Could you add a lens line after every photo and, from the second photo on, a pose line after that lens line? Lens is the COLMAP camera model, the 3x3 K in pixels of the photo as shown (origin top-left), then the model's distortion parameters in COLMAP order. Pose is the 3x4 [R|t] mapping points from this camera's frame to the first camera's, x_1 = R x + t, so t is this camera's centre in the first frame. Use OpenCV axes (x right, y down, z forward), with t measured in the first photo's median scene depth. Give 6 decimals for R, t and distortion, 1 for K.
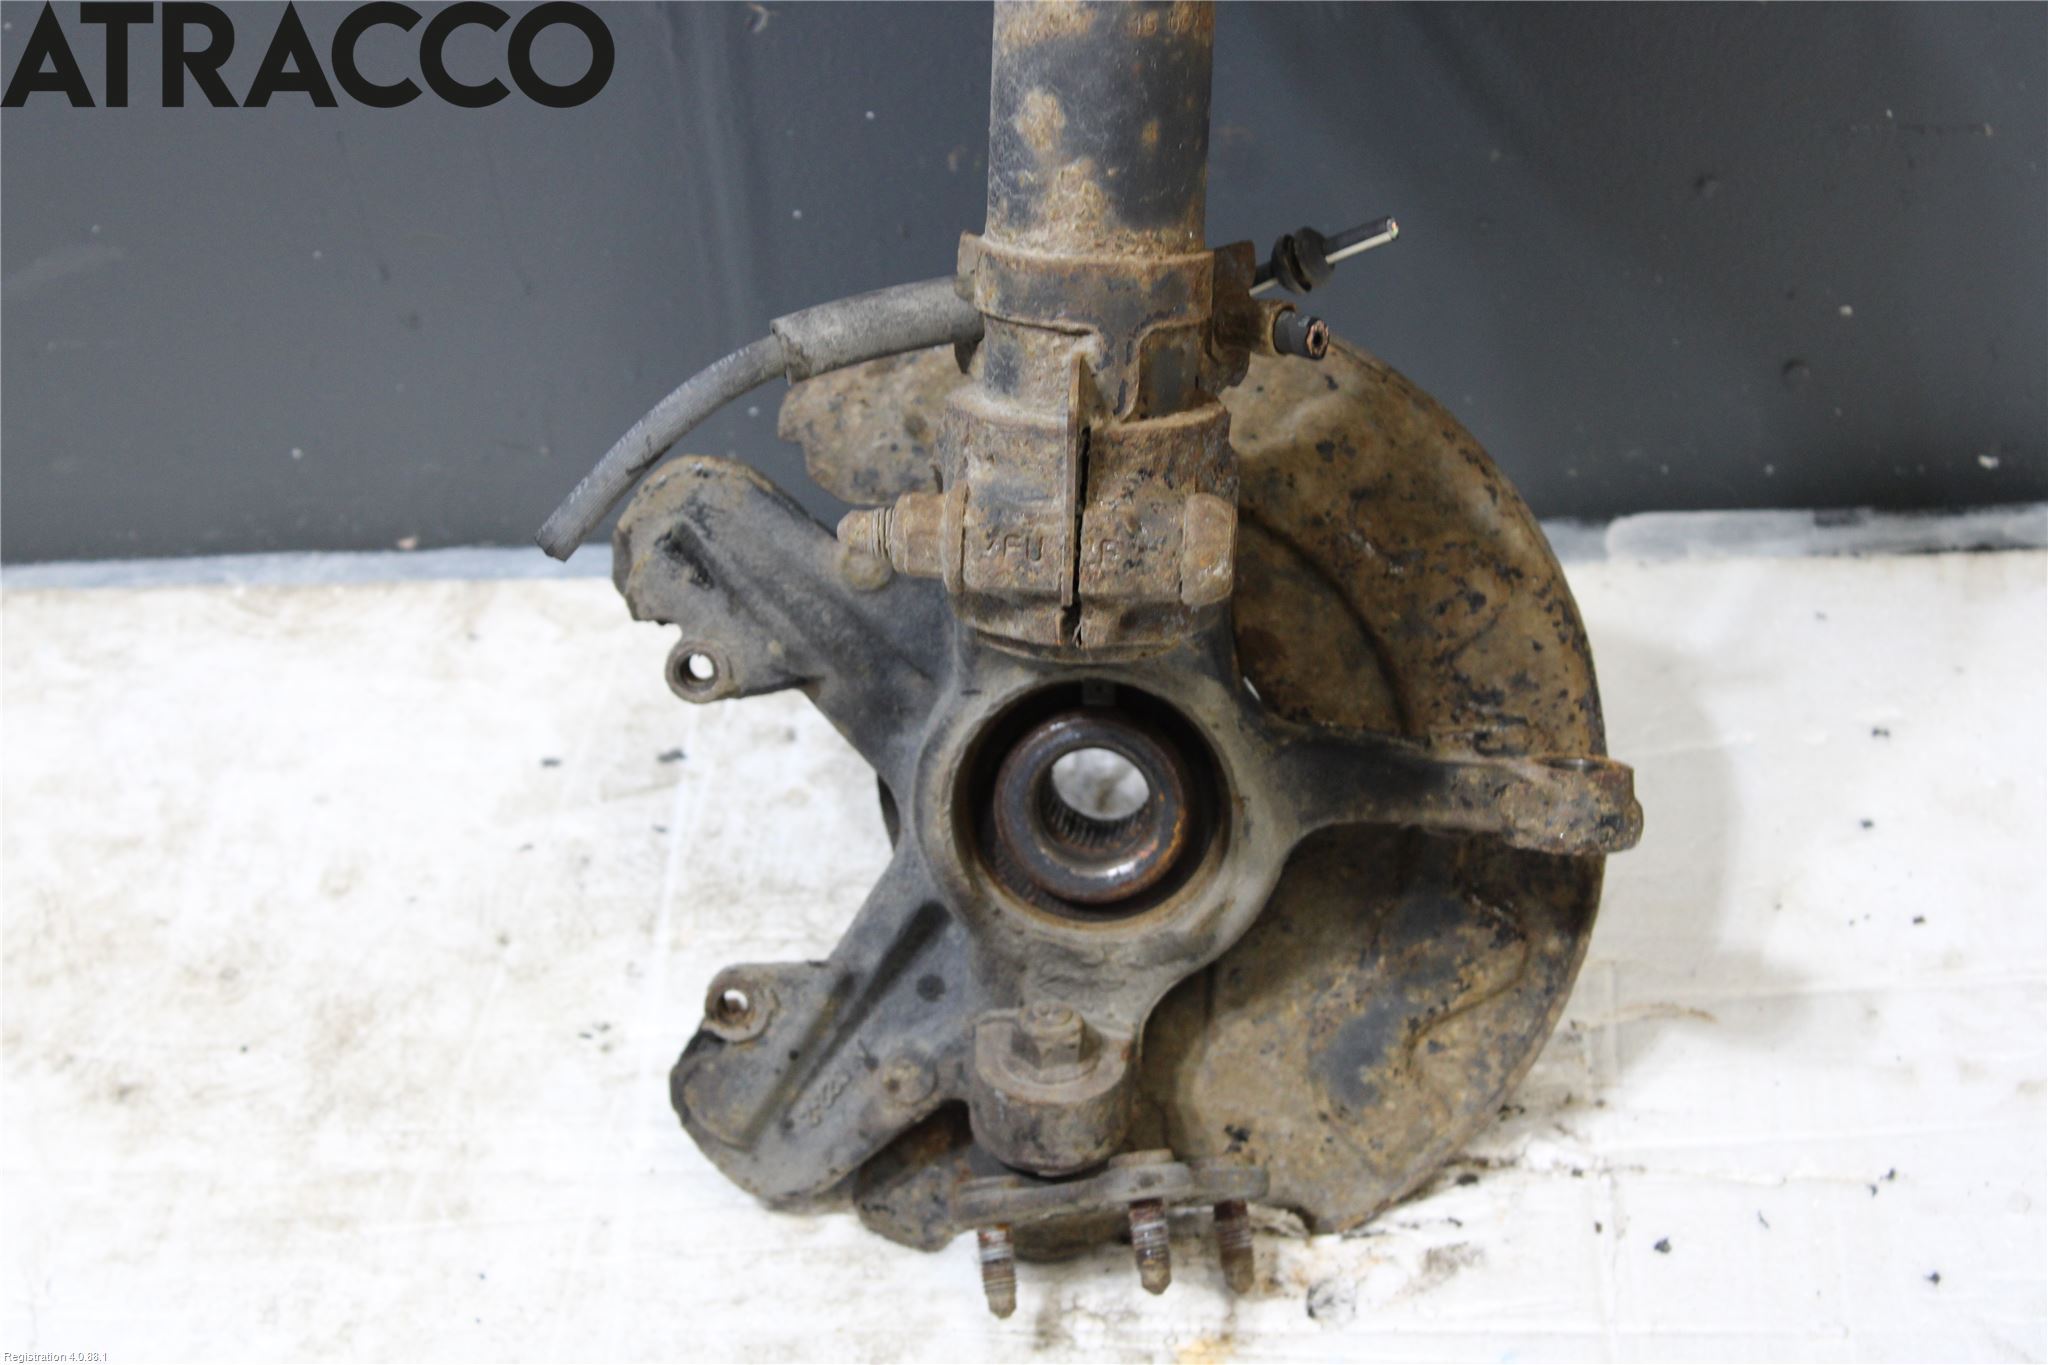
lens RADIAL K [[4485.7, 0, 1011.5], [0, 4485.7, 682.3], [0, 0, 1]] dist [0.046519, 0.000000]
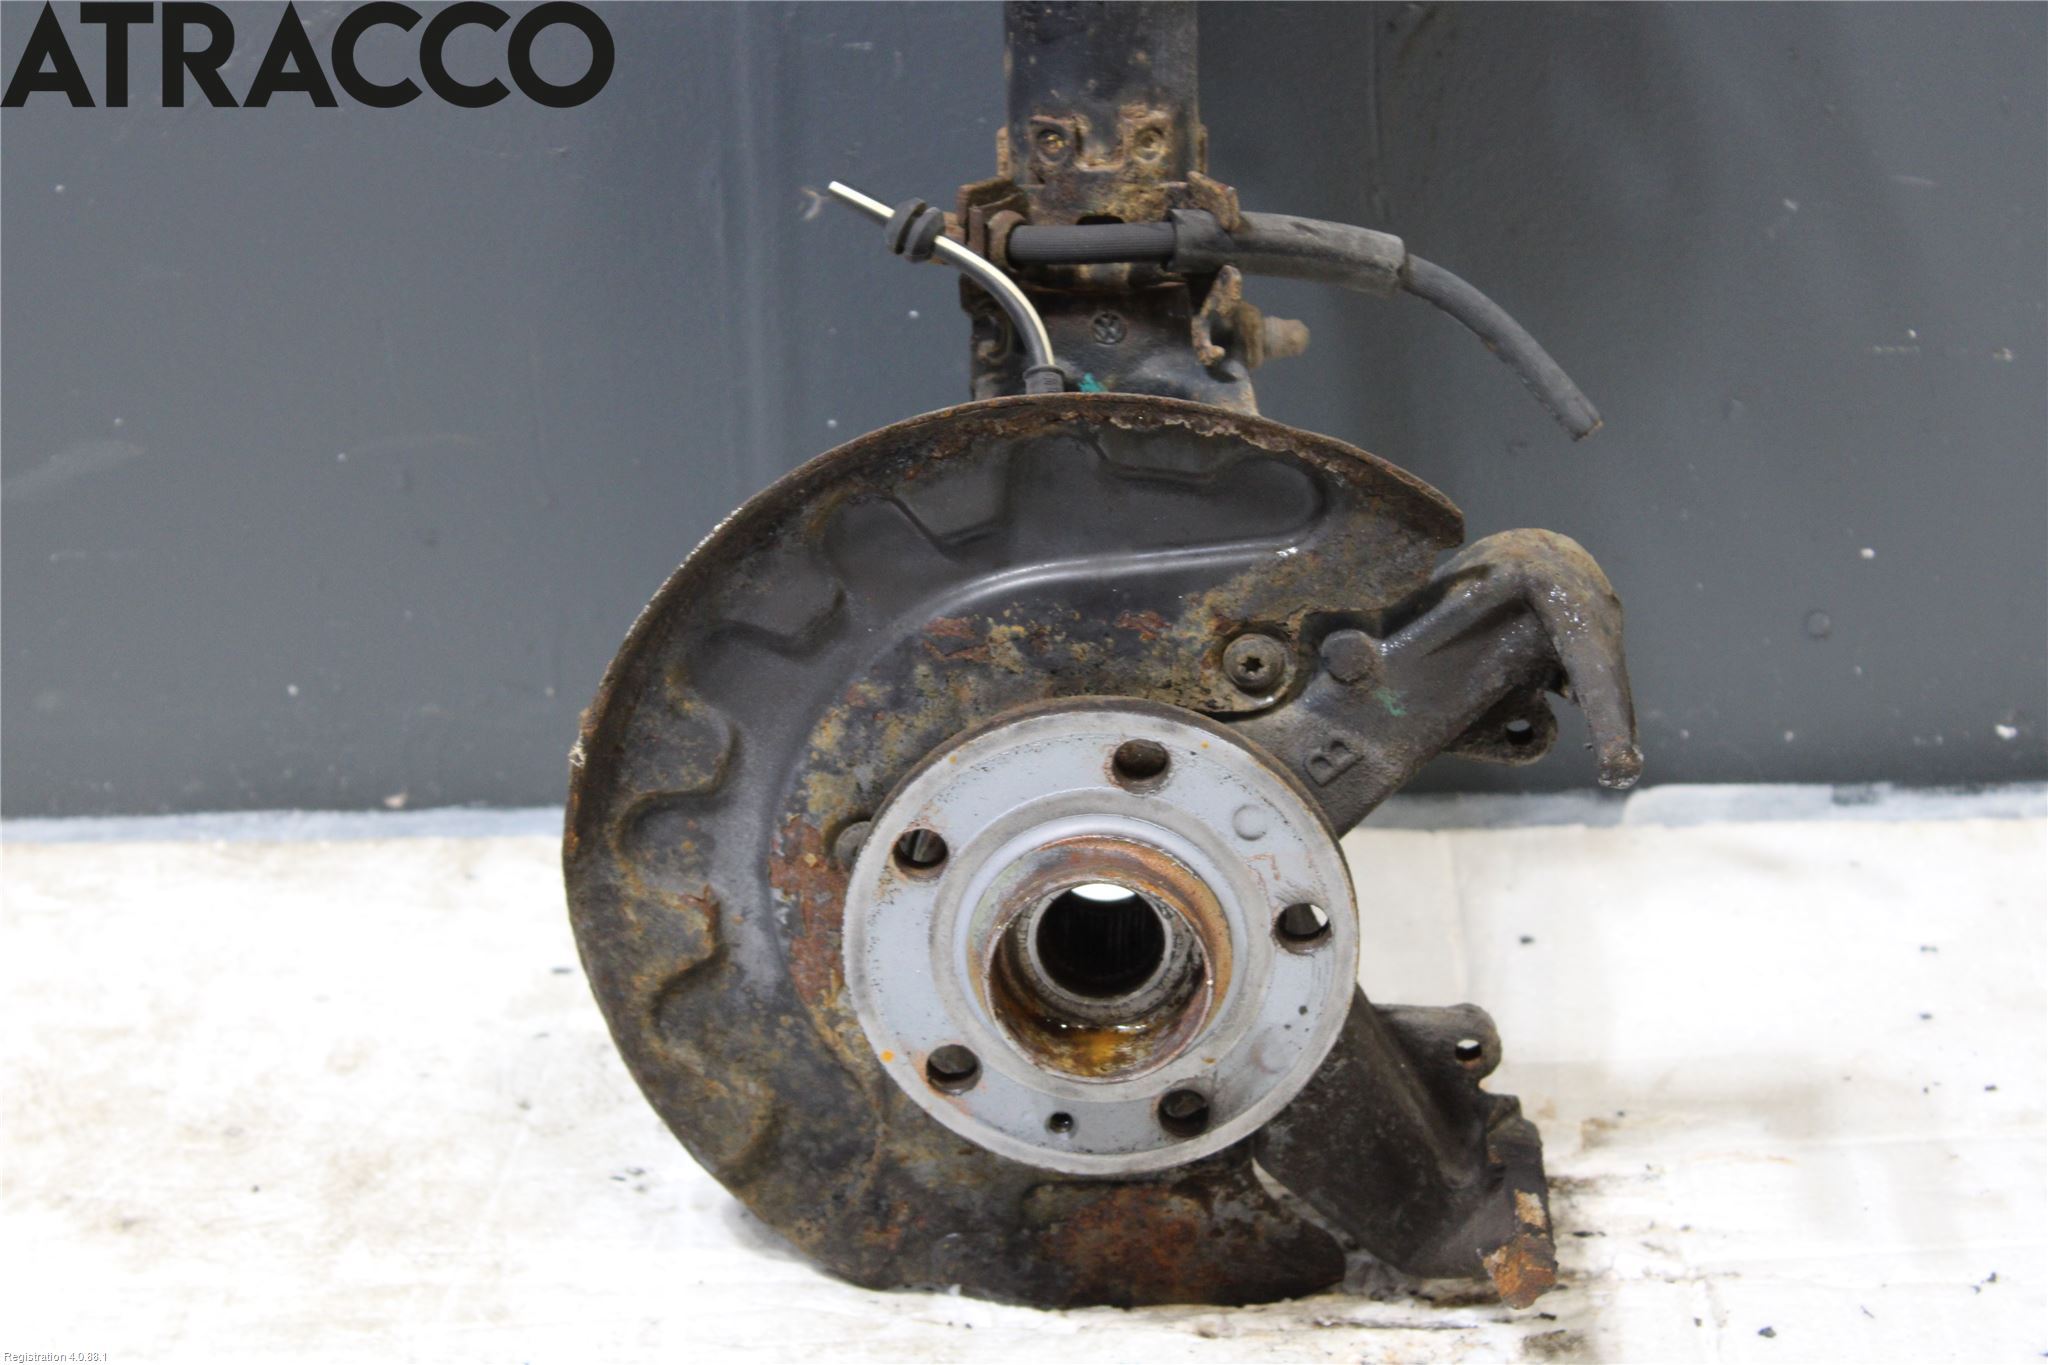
lens RADIAL K [[4843.5, 0, 1007.8], [0, 4843.5, 693.2], [0, 0, 1]] dist [0.061115, 0.000000]
pose [[0.996835, 0.027612, 0.074552, -0.093060], [-0.006372, 0.962481, -0.271273, 0.260853], [-0.079245, 0.269940, 0.959611, -0.022337]]
